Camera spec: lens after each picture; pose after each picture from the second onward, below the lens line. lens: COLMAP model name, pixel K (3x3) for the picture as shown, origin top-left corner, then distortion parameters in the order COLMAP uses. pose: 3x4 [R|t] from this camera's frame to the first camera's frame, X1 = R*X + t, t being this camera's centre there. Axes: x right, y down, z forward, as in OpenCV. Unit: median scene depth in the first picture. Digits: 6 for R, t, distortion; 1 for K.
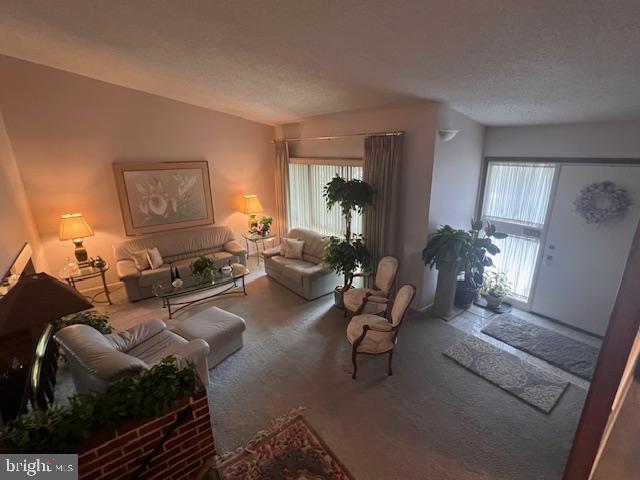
lens RADIAL K [[301.6, 0, 320.0], [0, 301.6, 240.0], [0, 0, 1]] dist [-0.013399, -0.000413]
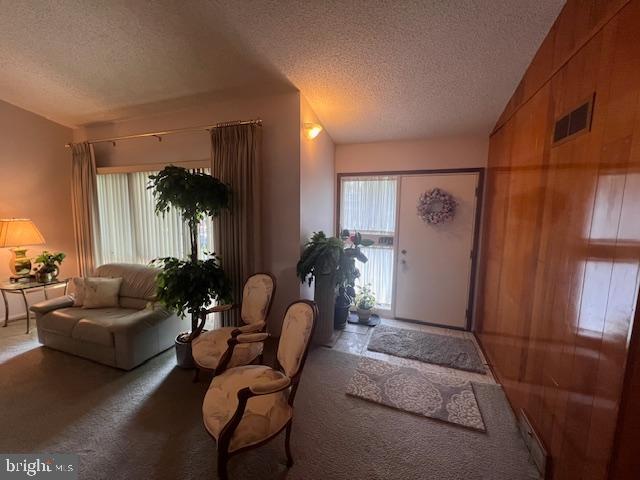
lens RADIAL K [[255.3, 0, 320.0], [0, 255.3, 240.0], [0, 0, 1]] dist [-0.002968, -0.000232]
pose [[0.844828, -0.027160, 0.534348, 0.024895], [0.128929, 0.979615, -0.154052, 0.079809], [-0.519271, 0.199040, 0.831108, 0.358274]]
